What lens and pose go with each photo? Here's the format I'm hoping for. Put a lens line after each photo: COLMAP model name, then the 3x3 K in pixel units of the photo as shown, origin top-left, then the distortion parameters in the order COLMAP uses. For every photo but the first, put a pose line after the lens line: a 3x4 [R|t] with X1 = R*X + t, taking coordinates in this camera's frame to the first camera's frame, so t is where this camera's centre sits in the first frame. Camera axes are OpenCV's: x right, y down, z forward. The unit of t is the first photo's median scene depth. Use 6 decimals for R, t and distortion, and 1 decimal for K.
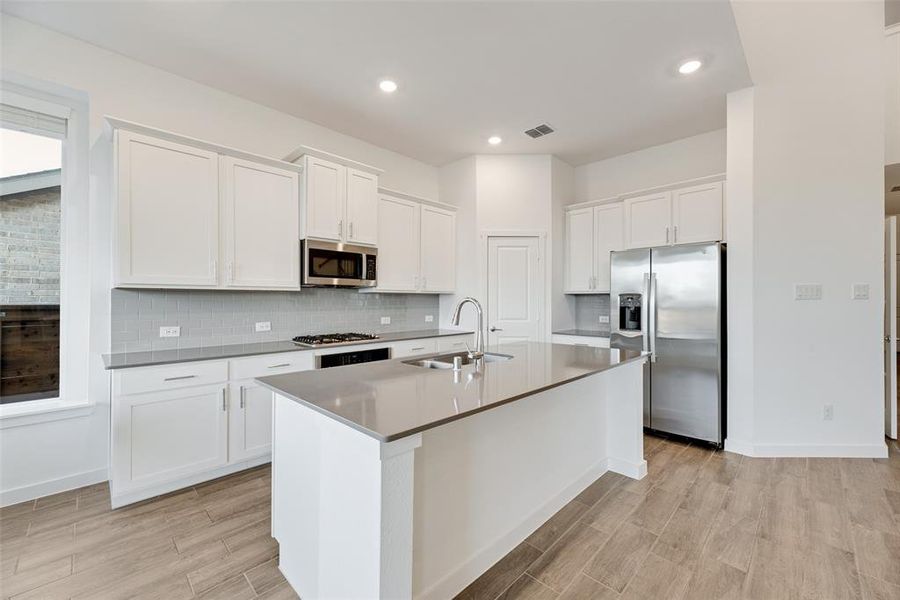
lens RADIAL K [[362.2, 0, 439.1], [0, 362.2, 300.2], [0, 0, 1]] dist [-0.000401, -0.000026]
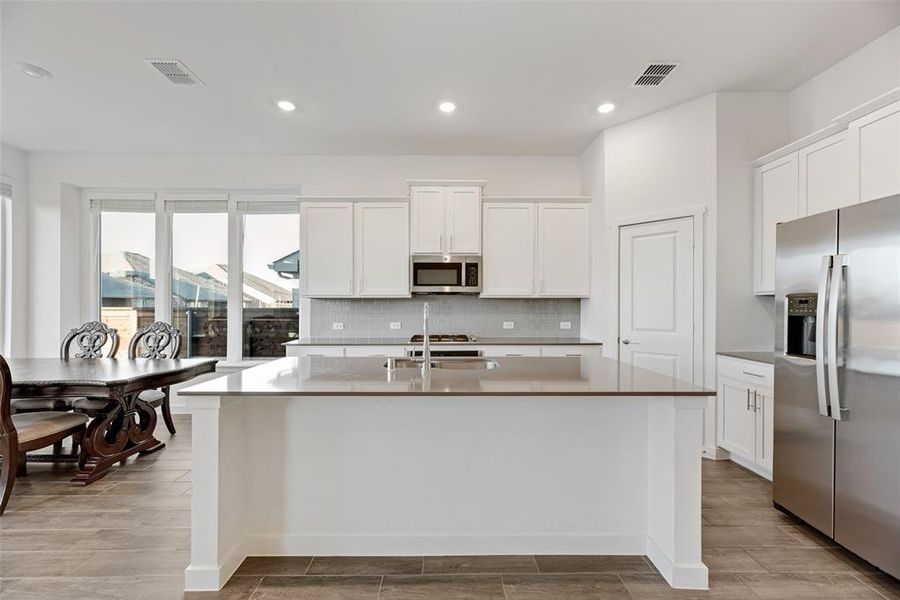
lens RADIAL K [[355.0, 0, 448.8], [0, 355.0, 307.3], [0, 0, 1]] dist [0.000033, -0.000161]
pose [[0.720087, 0.003068, -0.693877, 0.497993], [0.000948, 0.999985, 0.005405, 0.000166], [0.693883, -0.004550, 0.720073, 0.198743]]
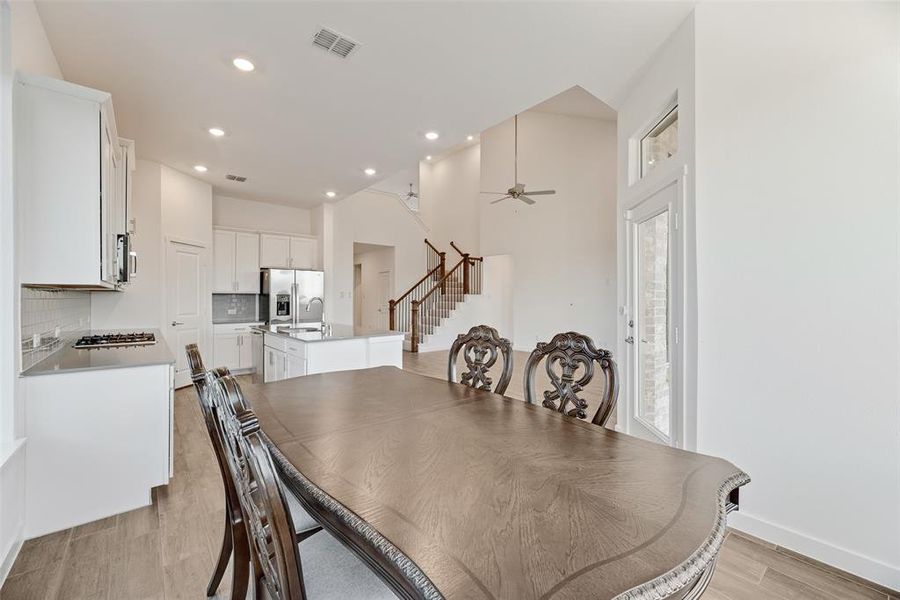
lens RADIAL K [[362.2, 0, 439.1], [0, 362.2, 300.2], [0, 0, 1]] dist [-0.000401, -0.000026]
pose [[0.111485, -0.000631, 0.993766, -1.069721], [0.000449, 1.000000, 0.000584, 0.008352], [-0.993766, 0.000381, 0.111485, 0.059036]]
